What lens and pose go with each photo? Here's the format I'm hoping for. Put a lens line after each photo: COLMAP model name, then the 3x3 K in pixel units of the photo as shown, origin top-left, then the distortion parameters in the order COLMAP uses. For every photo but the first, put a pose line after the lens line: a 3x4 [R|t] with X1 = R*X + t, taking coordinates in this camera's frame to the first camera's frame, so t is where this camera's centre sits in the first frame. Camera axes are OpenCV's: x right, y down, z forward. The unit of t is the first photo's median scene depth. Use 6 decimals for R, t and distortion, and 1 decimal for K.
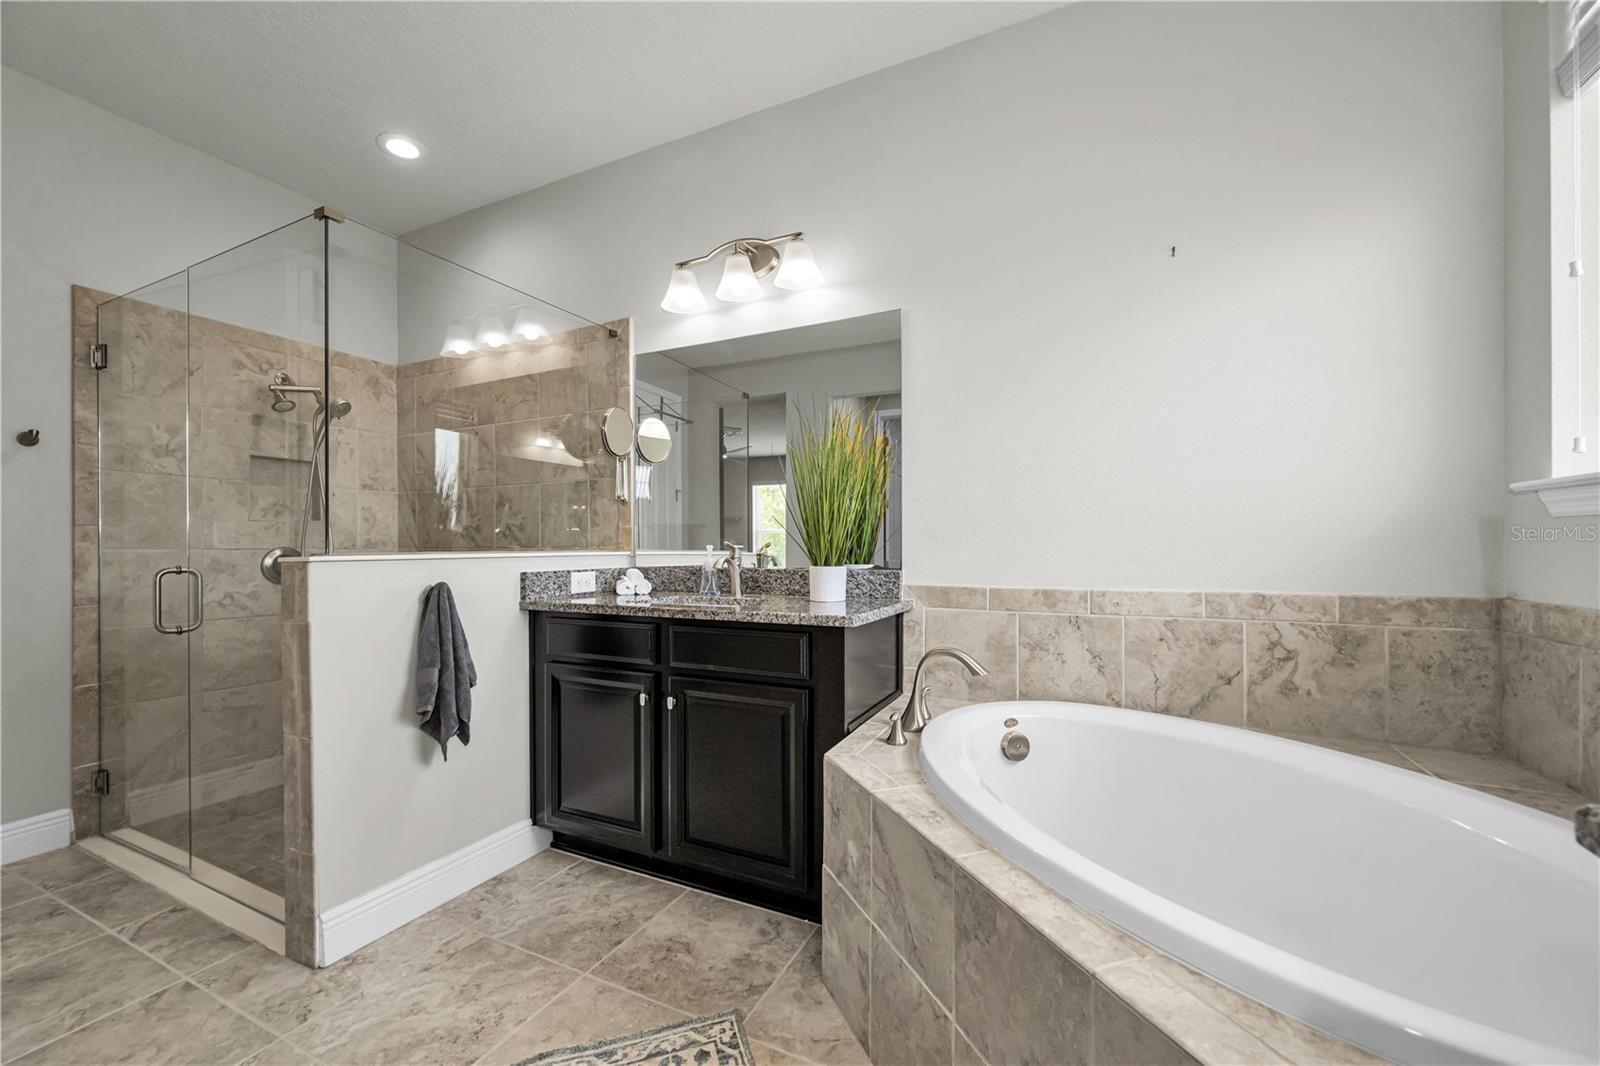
lens RADIAL K [[634.8, 0, 797.5], [0, 634.8, 538.5], [0, 0, 1]] dist [-0.000334, 0.000029]
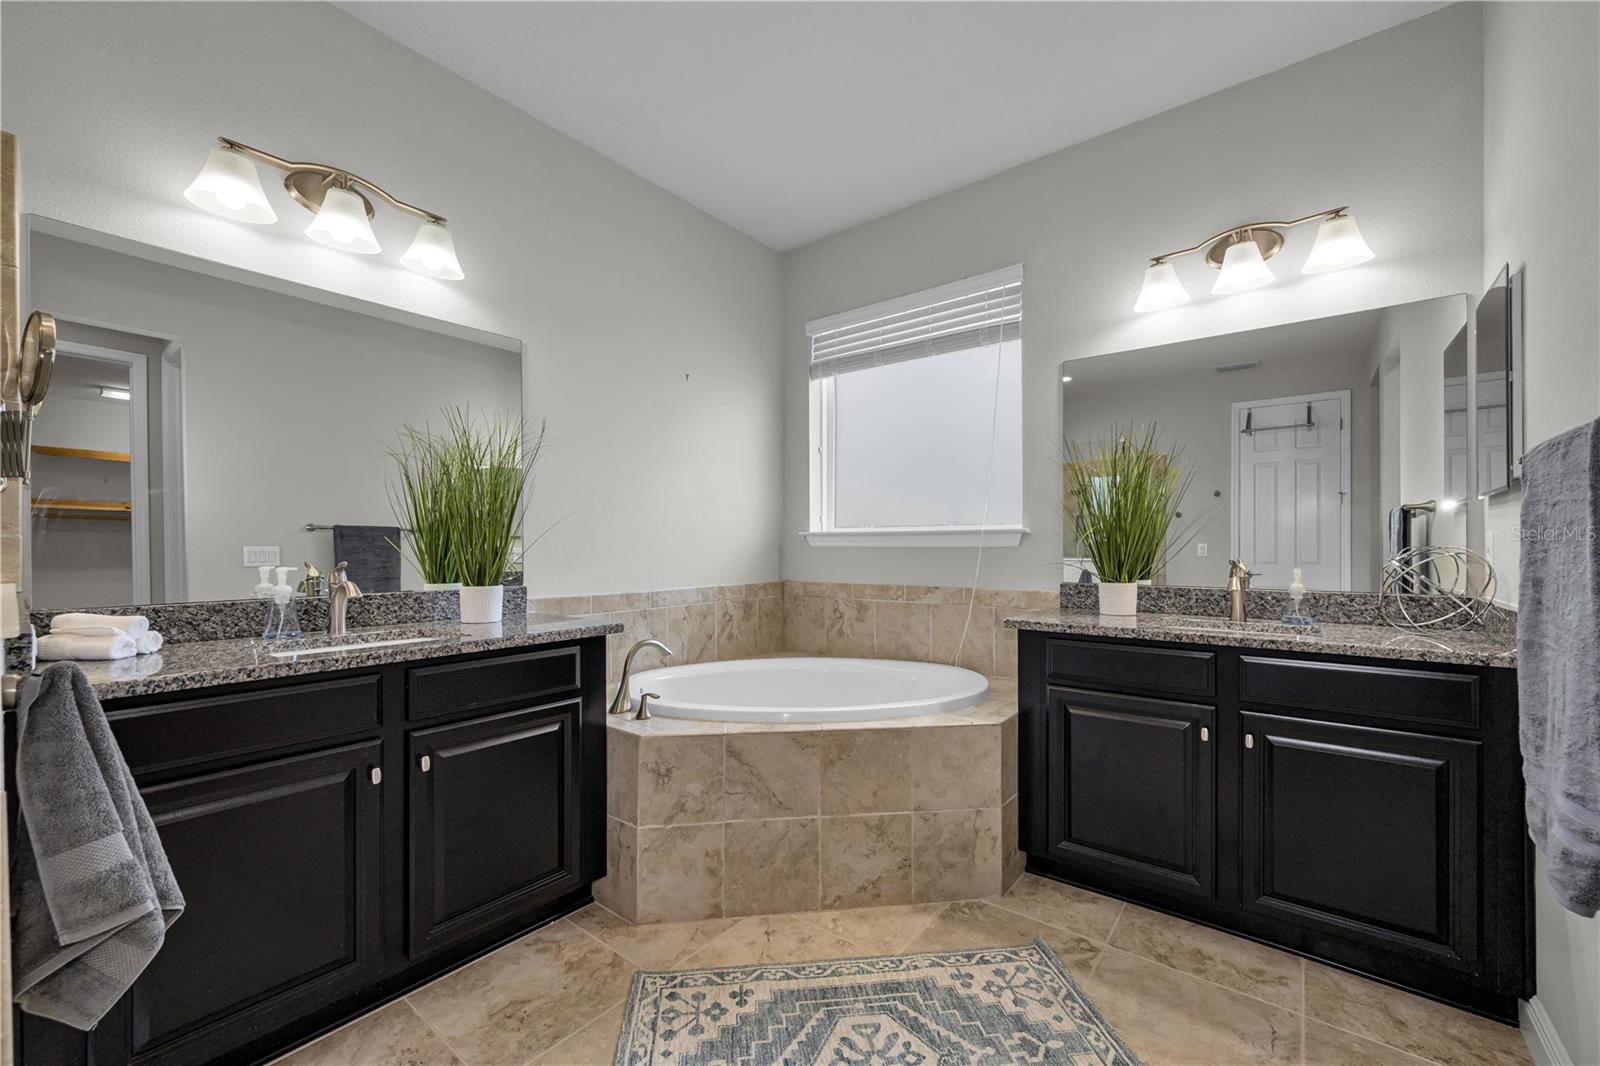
lens RADIAL K [[634.8, 0, 797.5], [0, 634.8, 538.5], [0, 0, 1]] dist [-0.000334, 0.000029]
pose [[0.222350, 0.015802, 0.974839, -0.985290], [-0.009193, 0.999858, -0.014111, -0.024193], [-0.974924, -0.005824, 0.222464, 0.394404]]
